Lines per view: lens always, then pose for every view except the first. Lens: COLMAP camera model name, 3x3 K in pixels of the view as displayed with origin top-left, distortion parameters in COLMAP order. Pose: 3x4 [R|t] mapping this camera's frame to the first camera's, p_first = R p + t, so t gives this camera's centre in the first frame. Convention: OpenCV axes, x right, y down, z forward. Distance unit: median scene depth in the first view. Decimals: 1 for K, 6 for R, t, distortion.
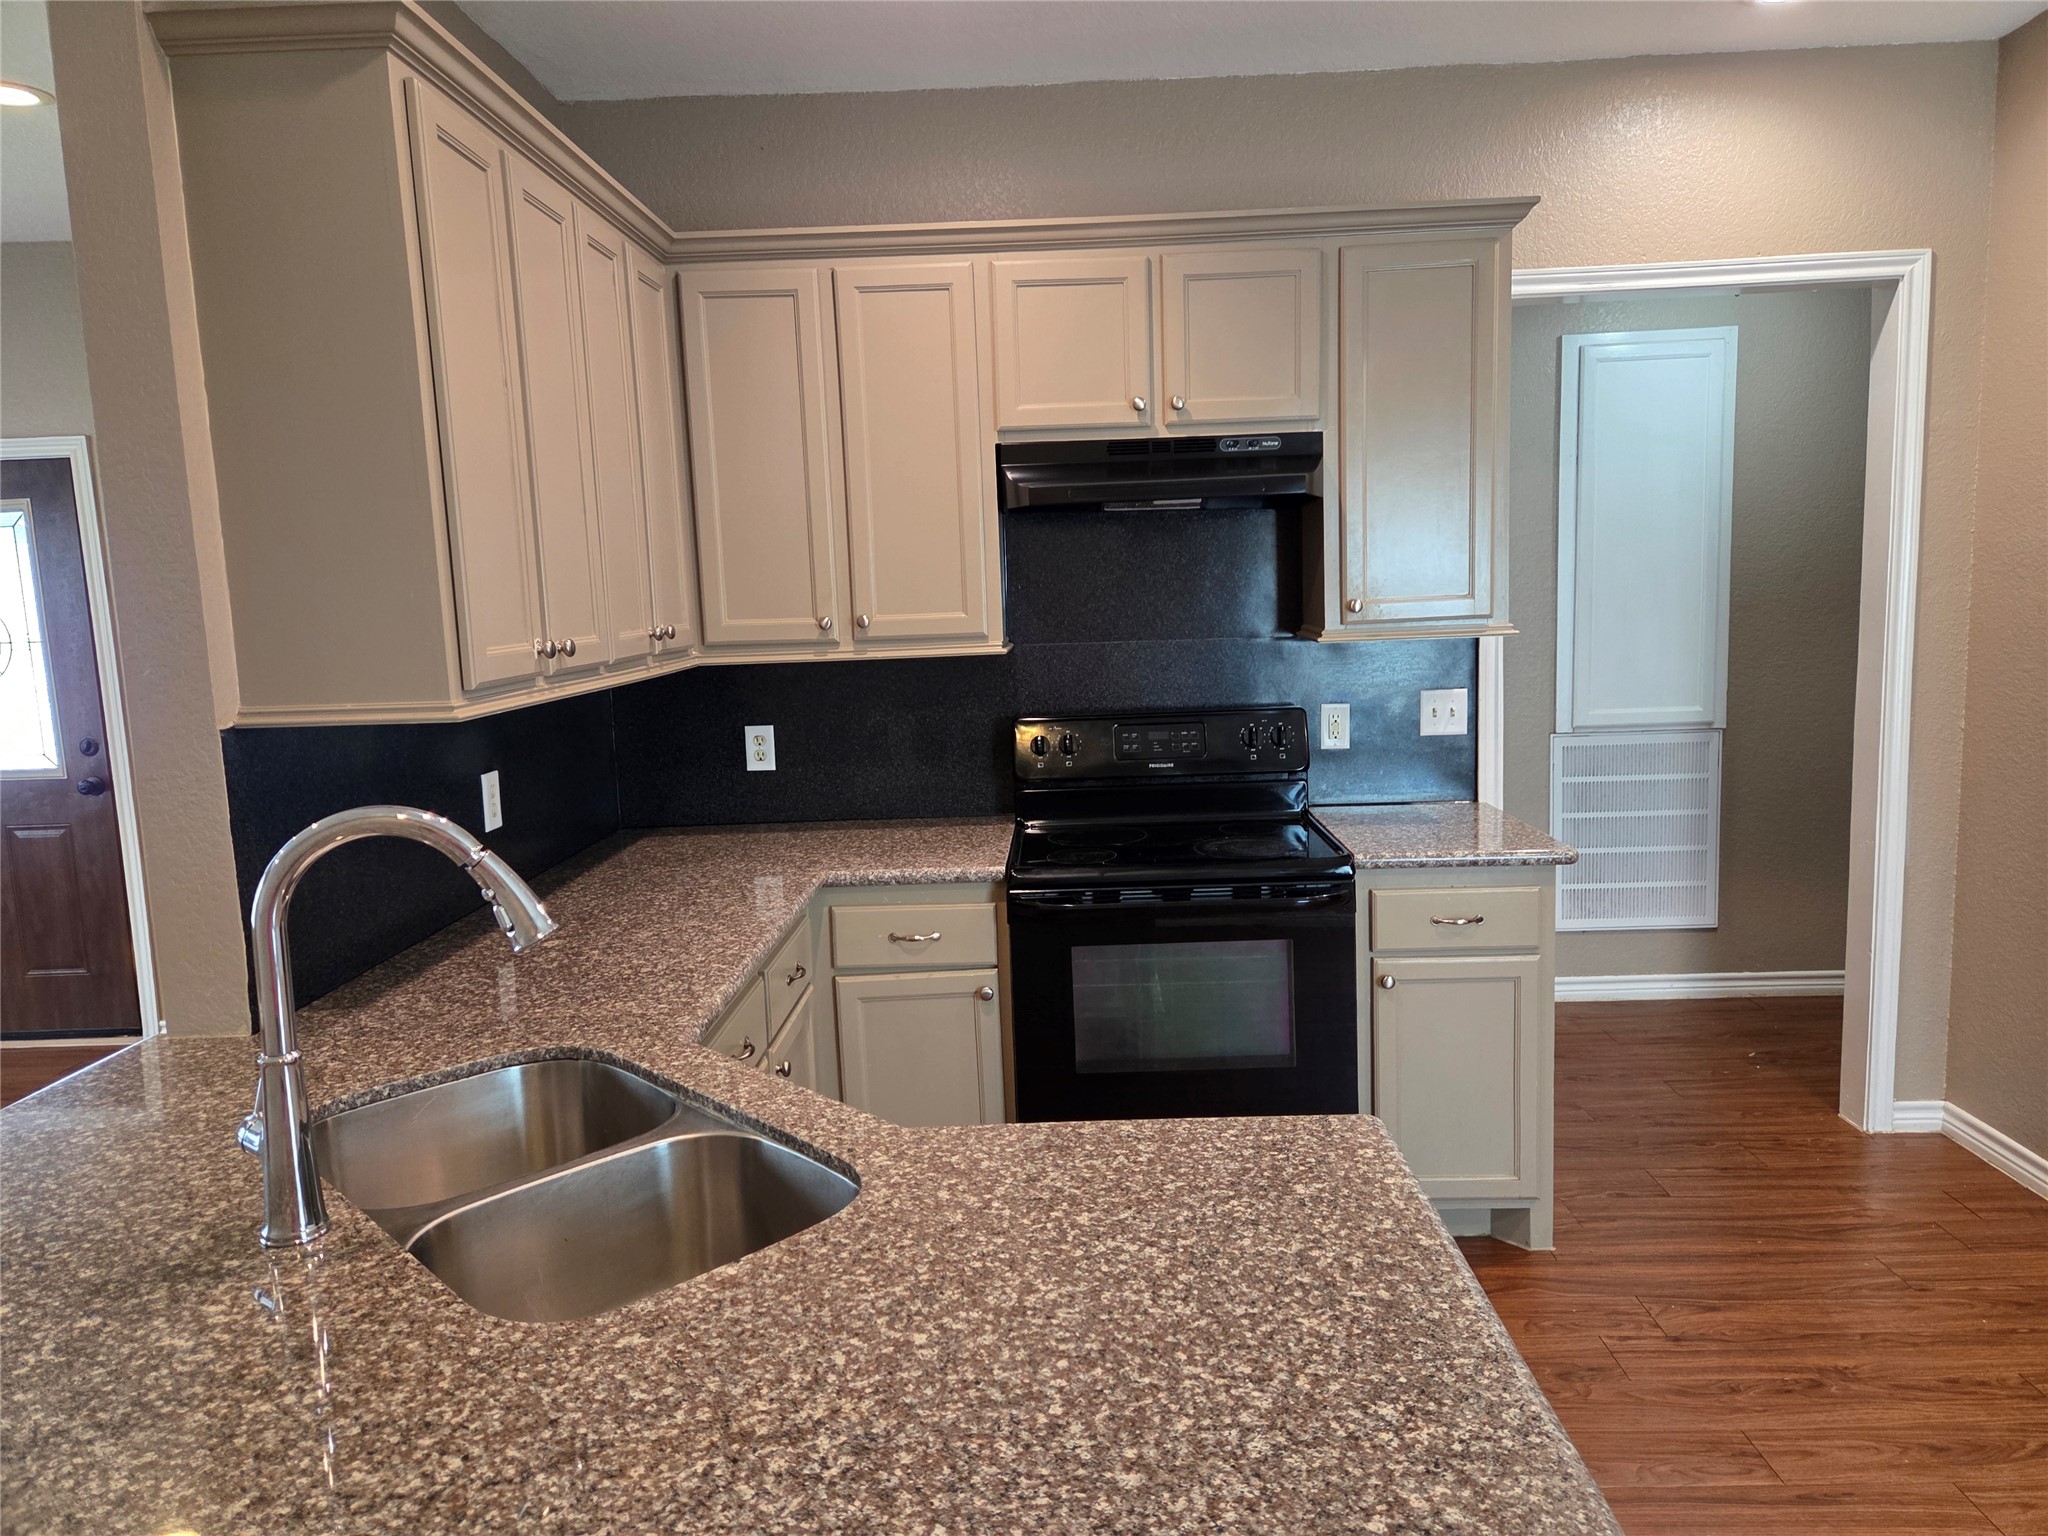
lens RADIAL K [[1368.4, 0, 1044.6], [0, 1368.4, 751.7], [0, 0, 1]] dist [0.071432, -0.053484]
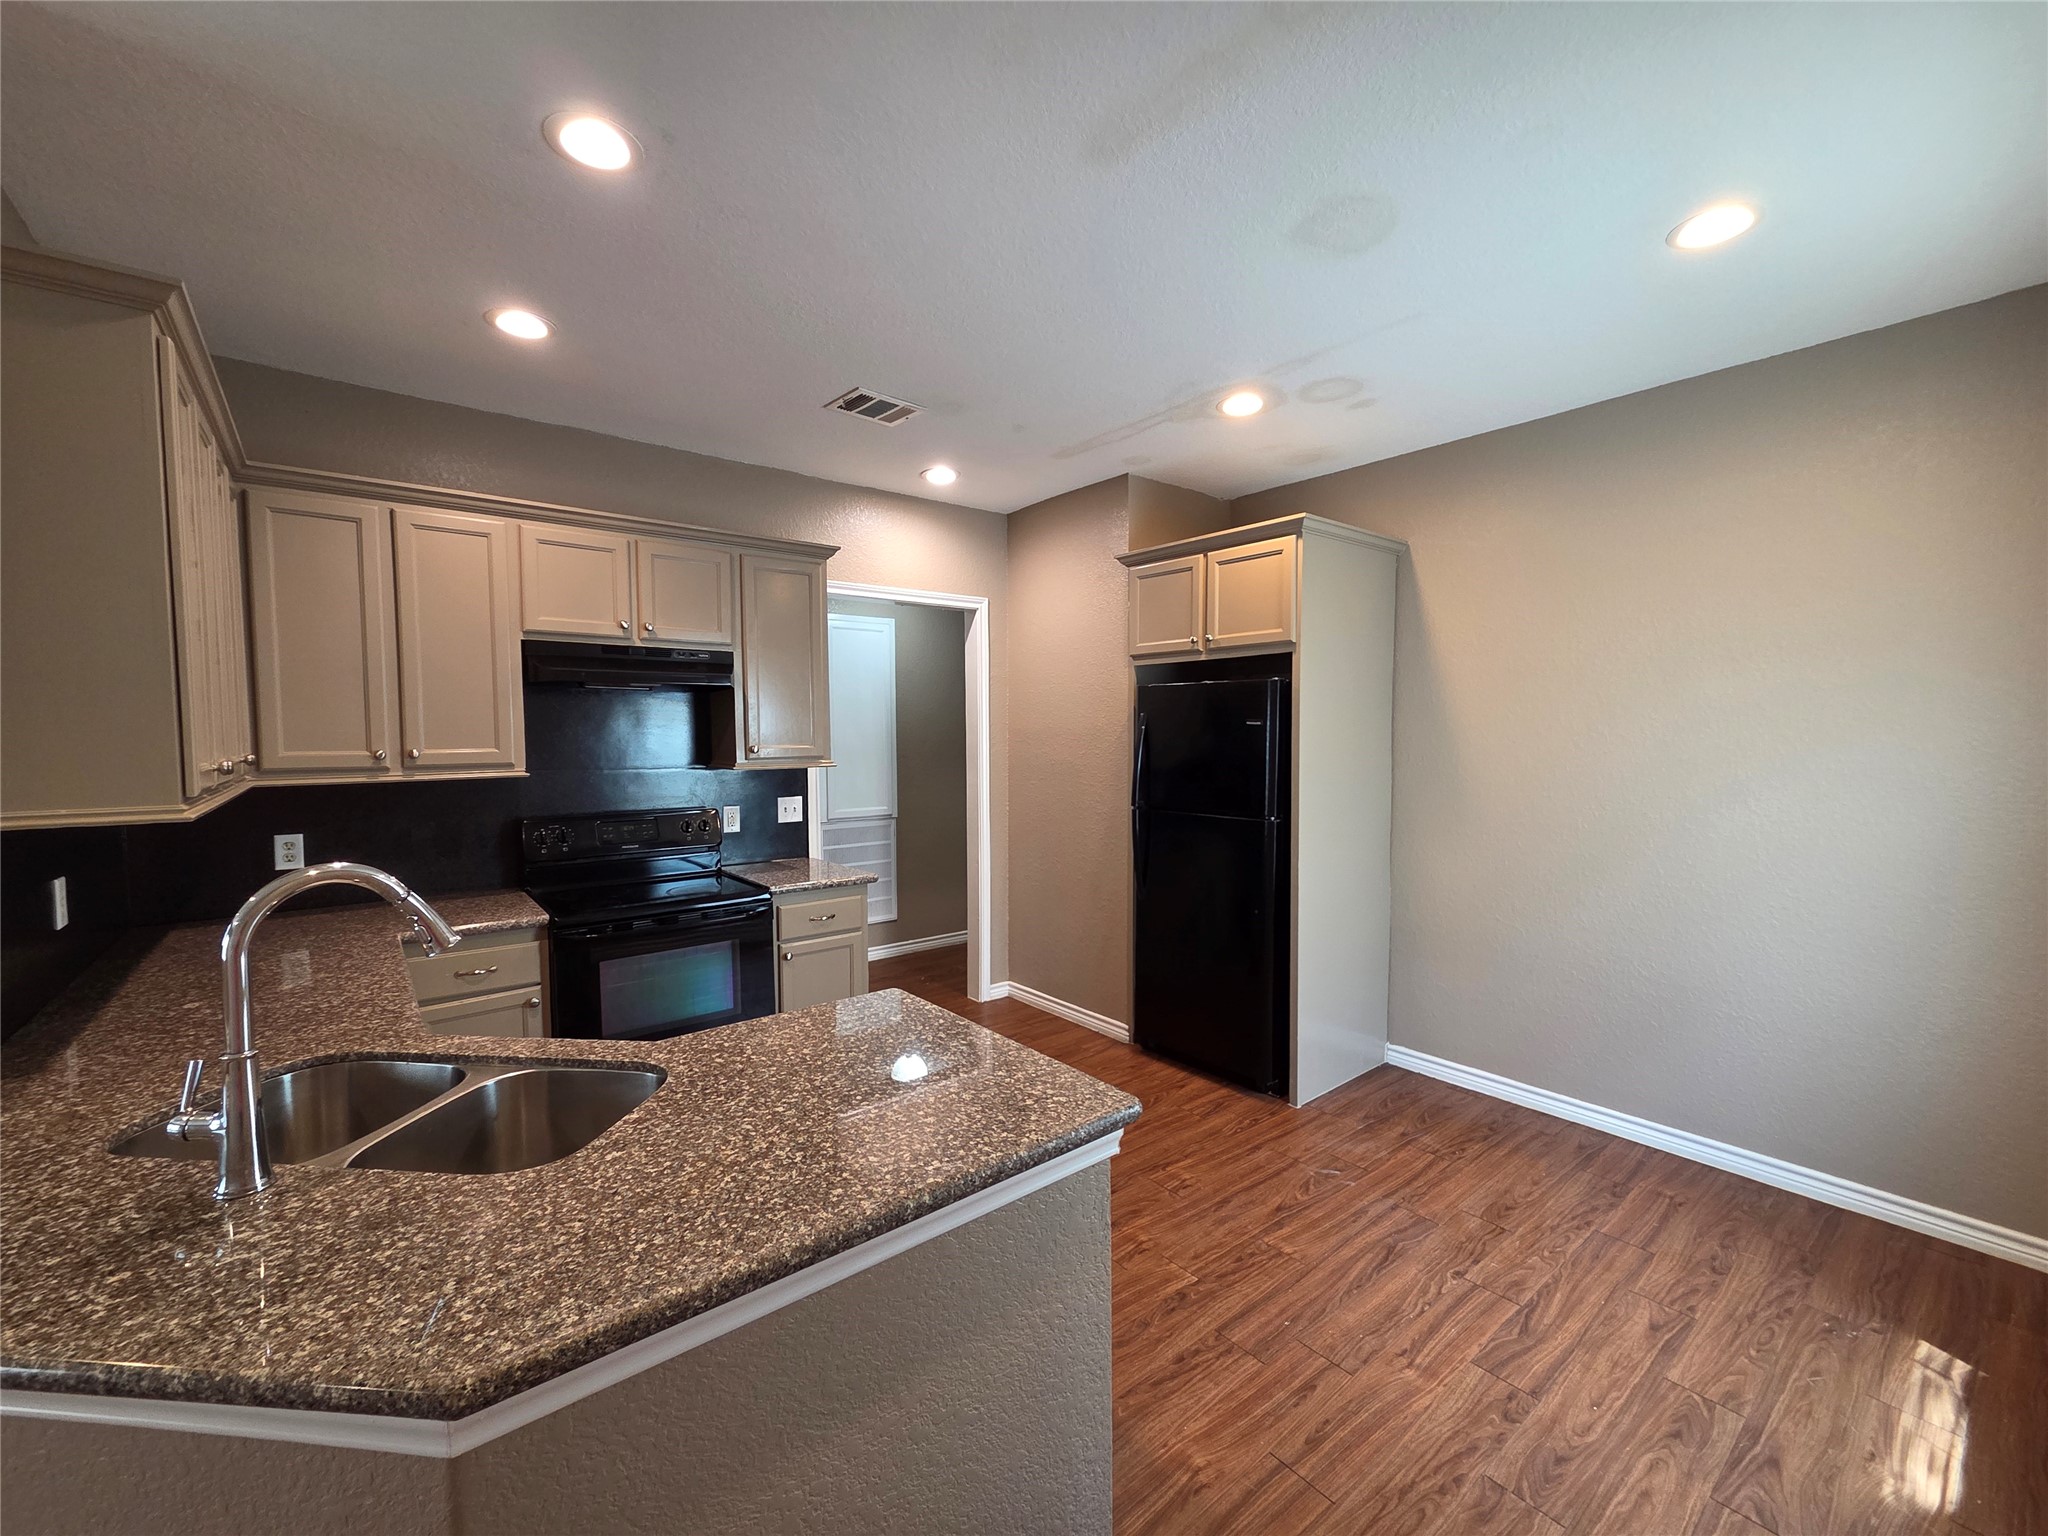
lens RADIAL K [[838.2, 0, 1017.3], [0, 838.2, 778.4], [0, 0, 1]] dist [0.003219, 0.000134]
pose [[0.772271, -0.004943, 0.635274, -0.231547], [0.058505, 0.996274, -0.063369, 0.023528], [-0.632593, 0.086105, 0.769683, -0.059471]]
